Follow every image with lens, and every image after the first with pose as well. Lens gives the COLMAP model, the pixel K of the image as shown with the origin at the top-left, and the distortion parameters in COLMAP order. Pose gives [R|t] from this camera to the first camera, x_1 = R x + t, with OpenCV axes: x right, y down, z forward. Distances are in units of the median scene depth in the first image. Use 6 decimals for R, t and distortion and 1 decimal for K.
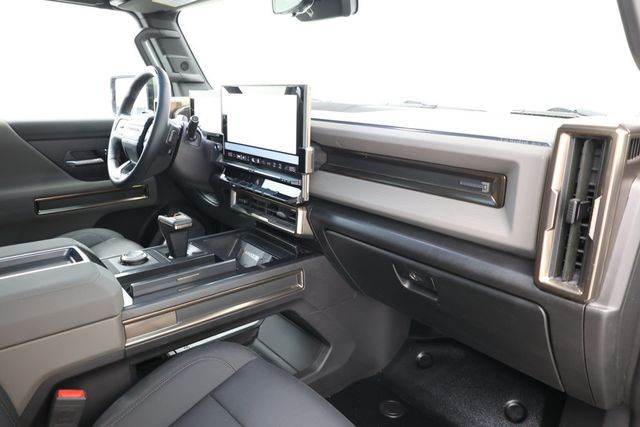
lens RADIAL K [[441.2, 0, 319.1], [0, 441.2, 213.8], [0, 0, 1]] dist [-0.025707, 0.004580]
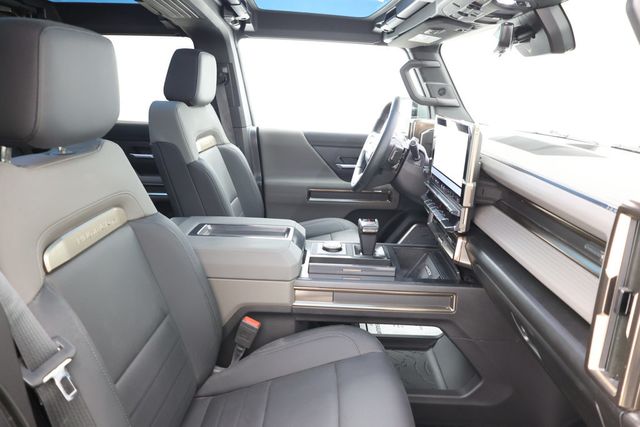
lens RADIAL K [[441.2, 0, 317.8], [0, 441.2, 210.8], [0, 0, 1]] dist [-0.025707, 0.004580]
pose [[0.754003, 0.185025, -0.630274, 0.307725], [-0.198462, 0.978836, 0.049927, -0.052120], [0.626173, 0.087441, 0.774765, -0.041773]]
